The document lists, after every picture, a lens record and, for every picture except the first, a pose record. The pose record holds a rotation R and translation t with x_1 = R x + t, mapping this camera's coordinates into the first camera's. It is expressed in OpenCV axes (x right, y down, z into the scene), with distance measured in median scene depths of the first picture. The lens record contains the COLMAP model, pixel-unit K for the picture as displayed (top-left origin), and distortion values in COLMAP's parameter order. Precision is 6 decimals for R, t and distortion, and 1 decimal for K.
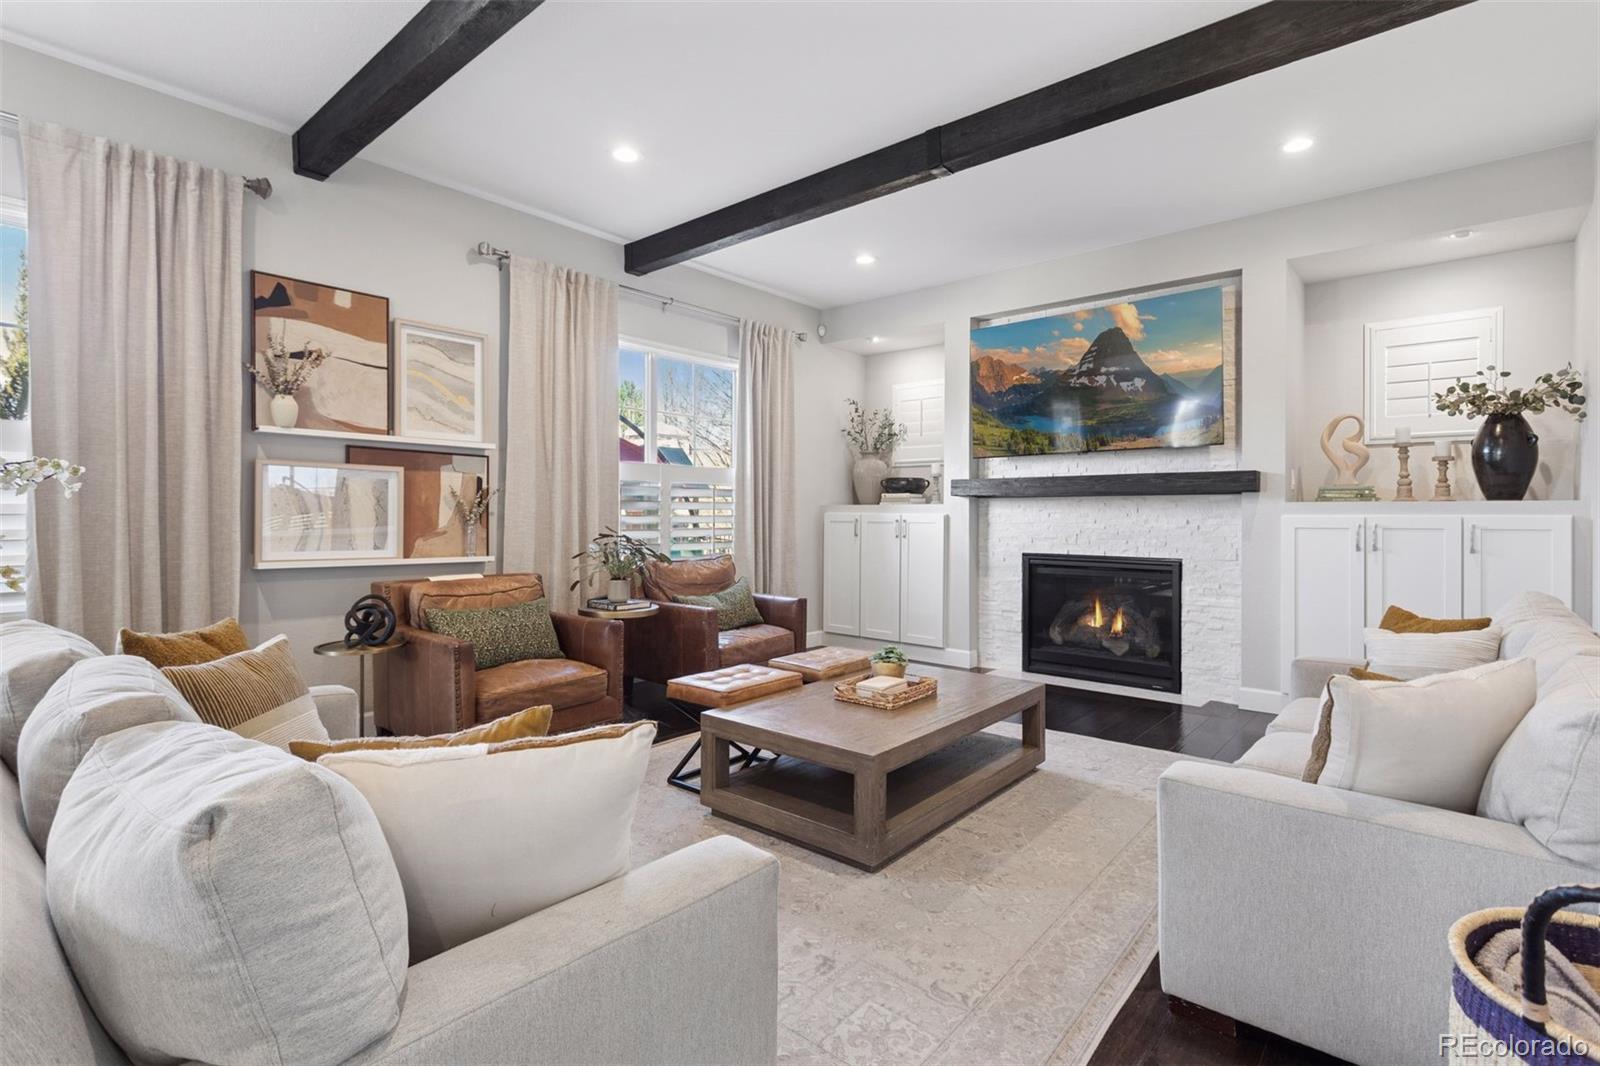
lens RADIAL K [[759.5, 0, 799.8], [0, 759.5, 519.4], [0, 0, 1]] dist [-0.001422, 0.000493]
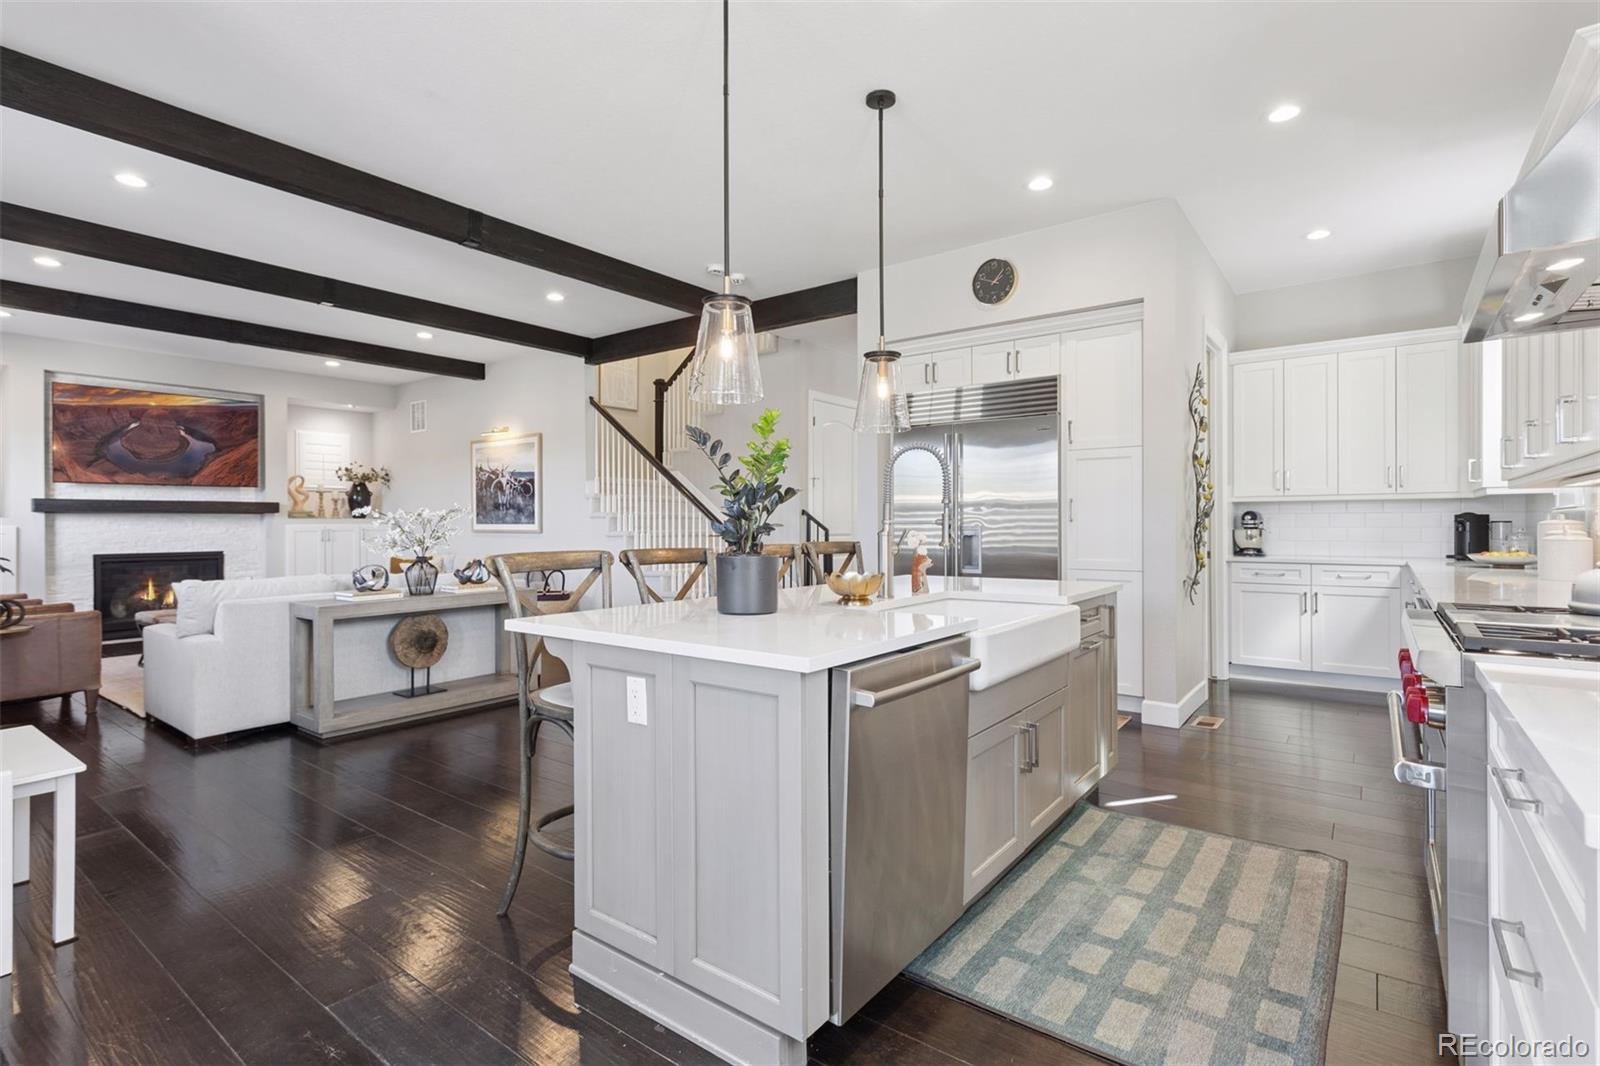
lens RADIAL K [[764.7, 0, 798.8], [0, 764.7, 527.7], [0, 0, 1]] dist [0.001004, 0.000382]
pose [[-0.059490, -0.009270, 0.998186, -1.478038], [0.010729, 0.999893, 0.009925, -0.004985], [-0.998171, 0.011300, -0.059384, -0.223698]]
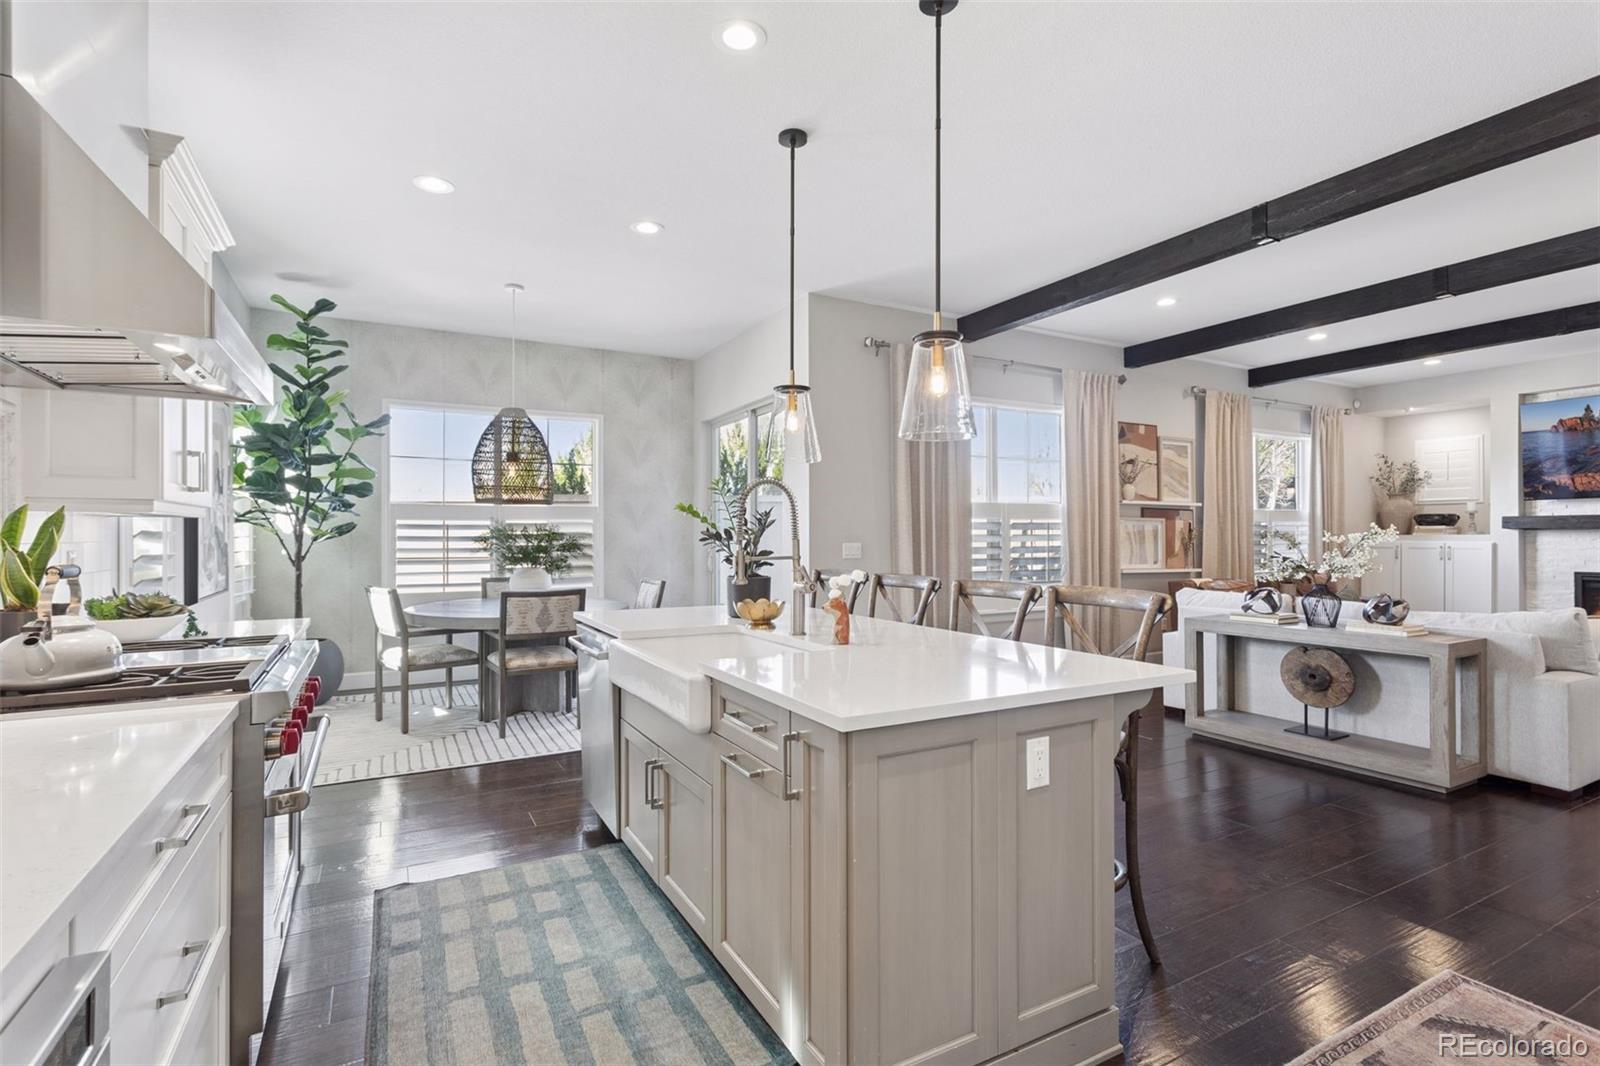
lens RADIAL K [[758.7, 0, 800.0], [0, 758.7, 533.0], [0, 0, 1]] dist [-0.001460, 0.001054]
pose [[0.935461, -0.006302, -0.353374, -0.639250], [0.002501, 0.999934, -0.011212, -0.015381], [0.353421, 0.009605, 0.935415, -0.904119]]
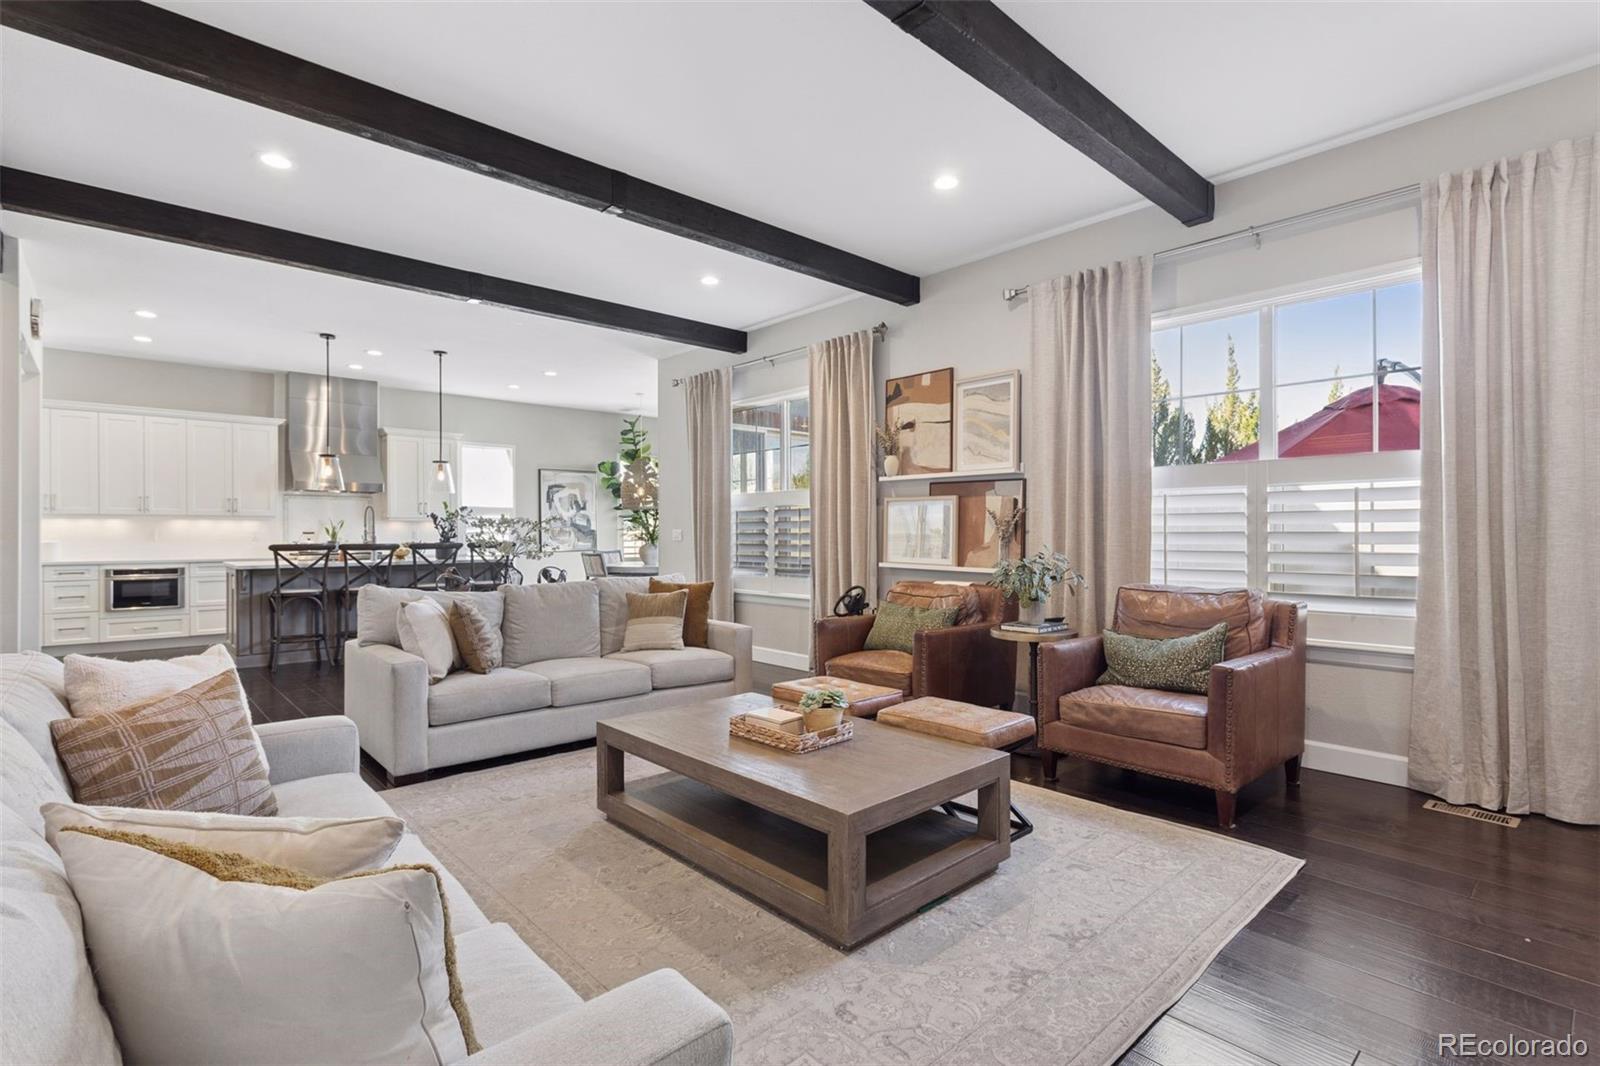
lens RADIAL K [[758.7, 0, 800.0], [0, 758.7, 533.0], [0, 0, 1]] dist [-0.001460, 0.001054]
pose [[-0.123066, -0.005736, -0.992382, 0.723452], [-0.007200, 0.999962, -0.004887, 0.002991], [0.992372, 0.006543, -0.123103, 0.824047]]
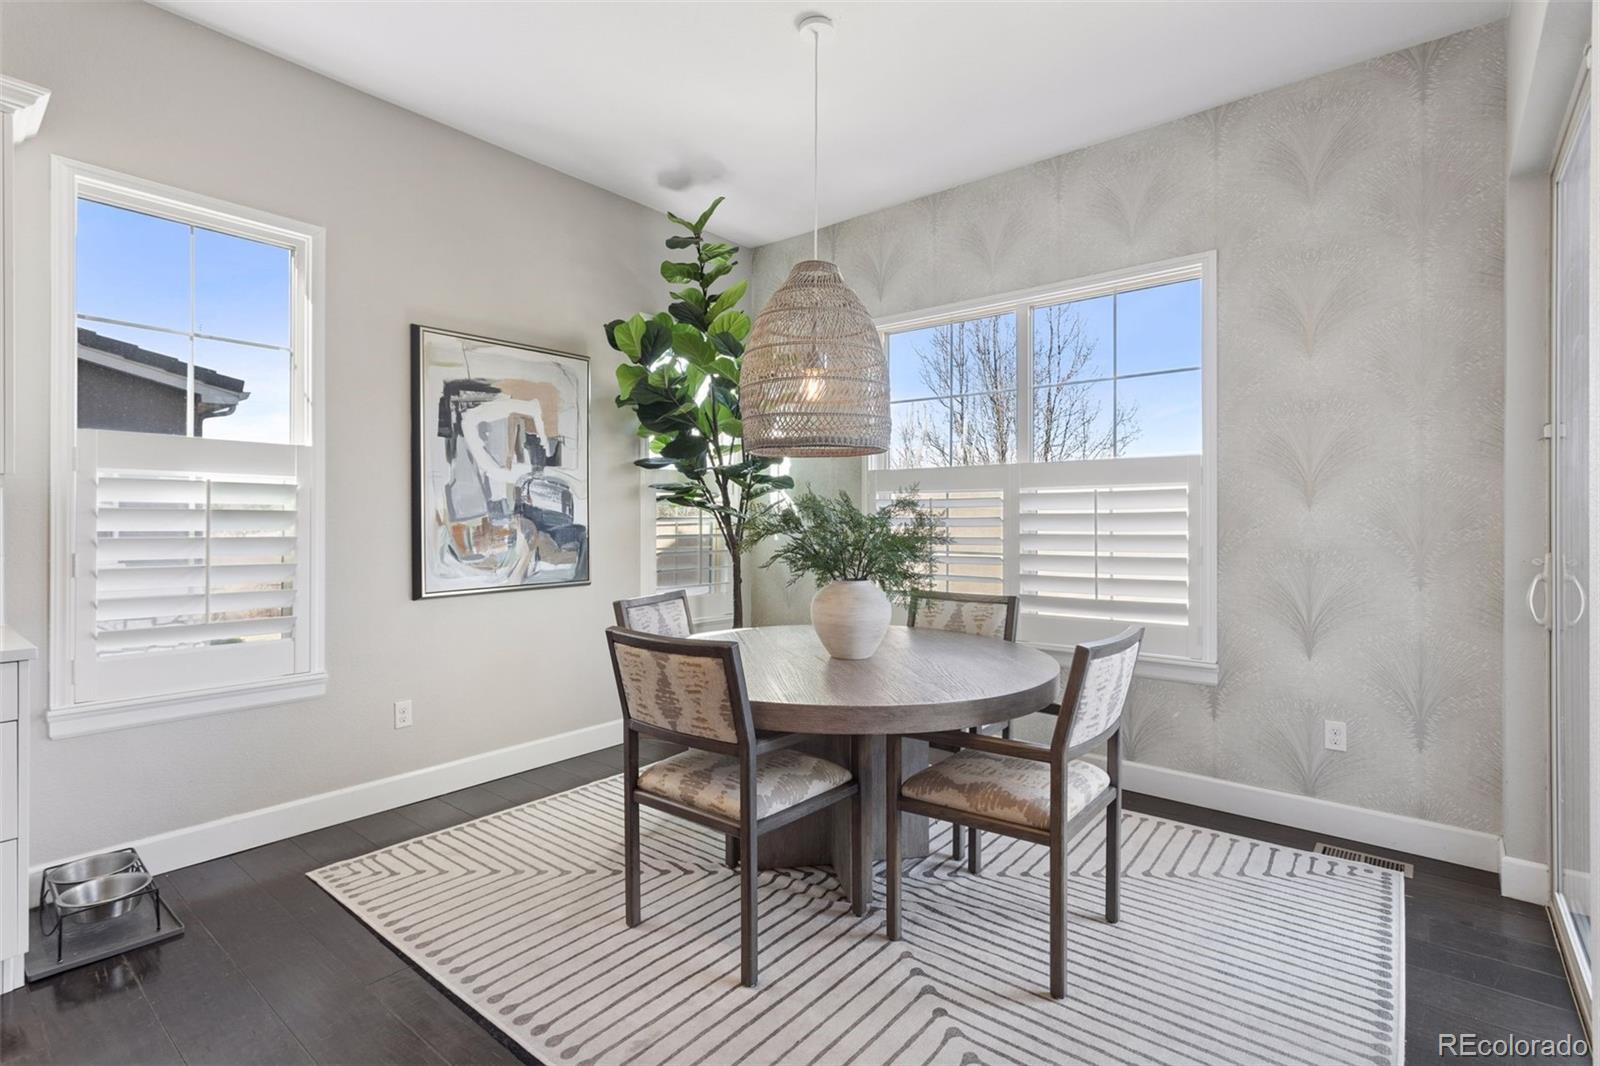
lens RADIAL K [[759.5, 0, 799.8], [0, 759.5, 519.4], [0, 0, 1]] dist [-0.001422, 0.000493]
pose [[0.021965, -0.009578, -0.999713, -0.880003], [-0.009192, 0.999910, -0.009782, -0.015441], [0.999716, 0.009404, 0.021875, 0.035697]]
